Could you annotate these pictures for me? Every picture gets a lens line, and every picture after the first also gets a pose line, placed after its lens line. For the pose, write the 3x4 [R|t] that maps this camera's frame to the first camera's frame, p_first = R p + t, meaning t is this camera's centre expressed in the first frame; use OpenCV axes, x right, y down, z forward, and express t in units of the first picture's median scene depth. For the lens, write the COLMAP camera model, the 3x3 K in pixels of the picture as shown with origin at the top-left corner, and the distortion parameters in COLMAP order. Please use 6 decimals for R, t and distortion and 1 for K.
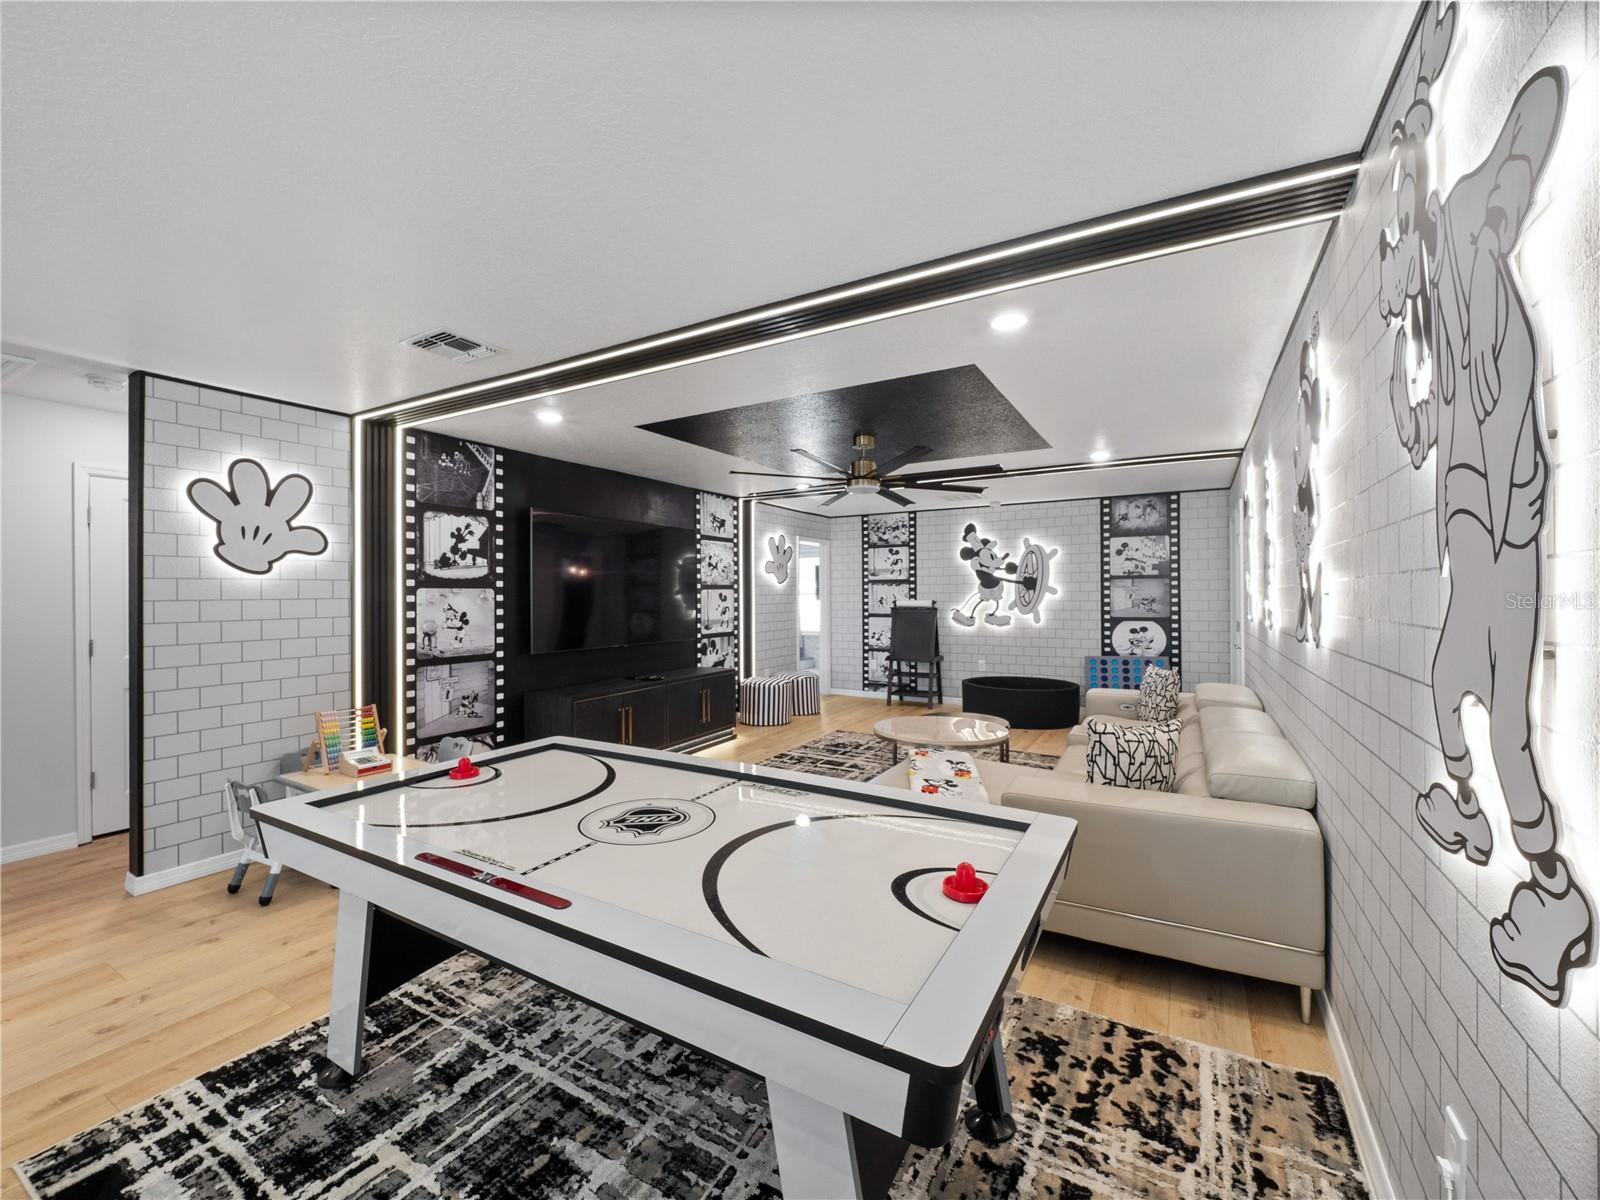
lens RADIAL K [[680.2, 0, 823.0], [0, 680.2, 598.0], [0, 0, 1]] dist [0.003021, -0.005119]
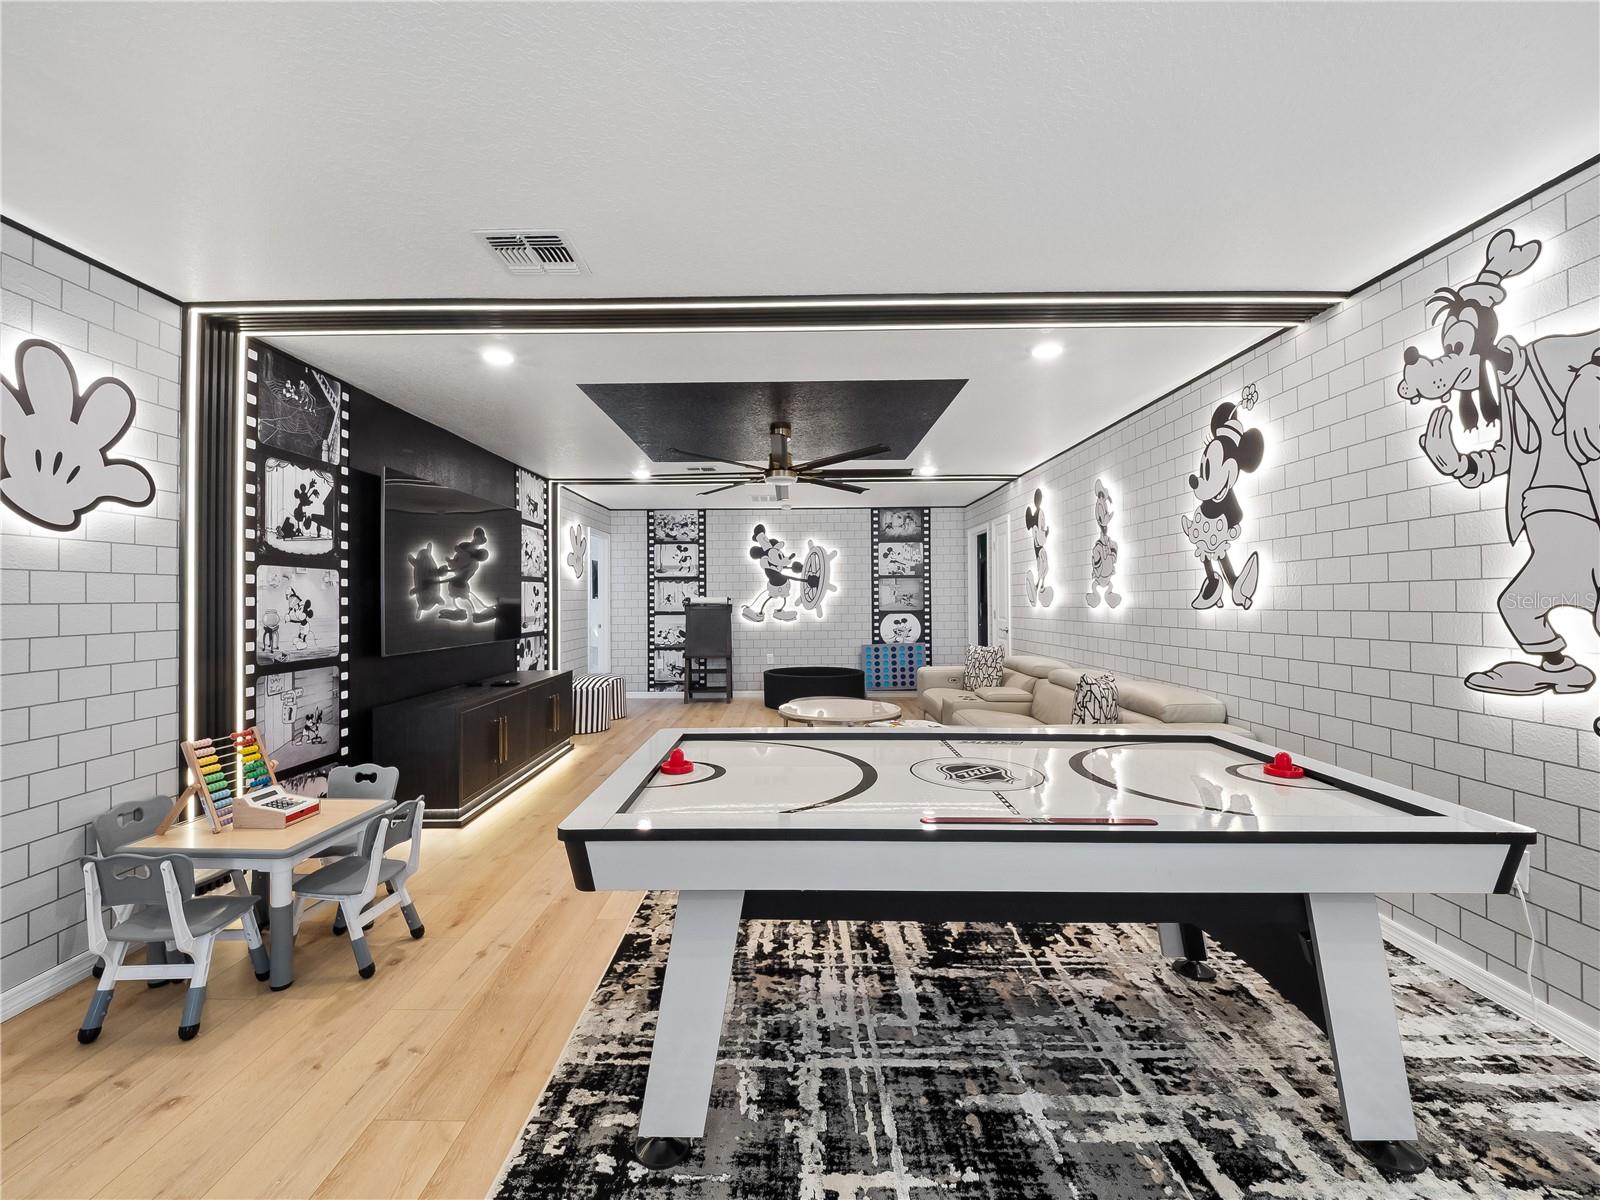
lens RADIAL K [[680.2, 0, 799.2], [0, 680.2, 600.0], [0, 0, 1]] dist [0.003021, -0.005119]
pose [[0.865863, -0.000324, 0.500281, -0.421321], [0.005594, 0.999944, -0.009035, 0.029072], [-0.500250, 0.010622, 0.865816, 0.097468]]
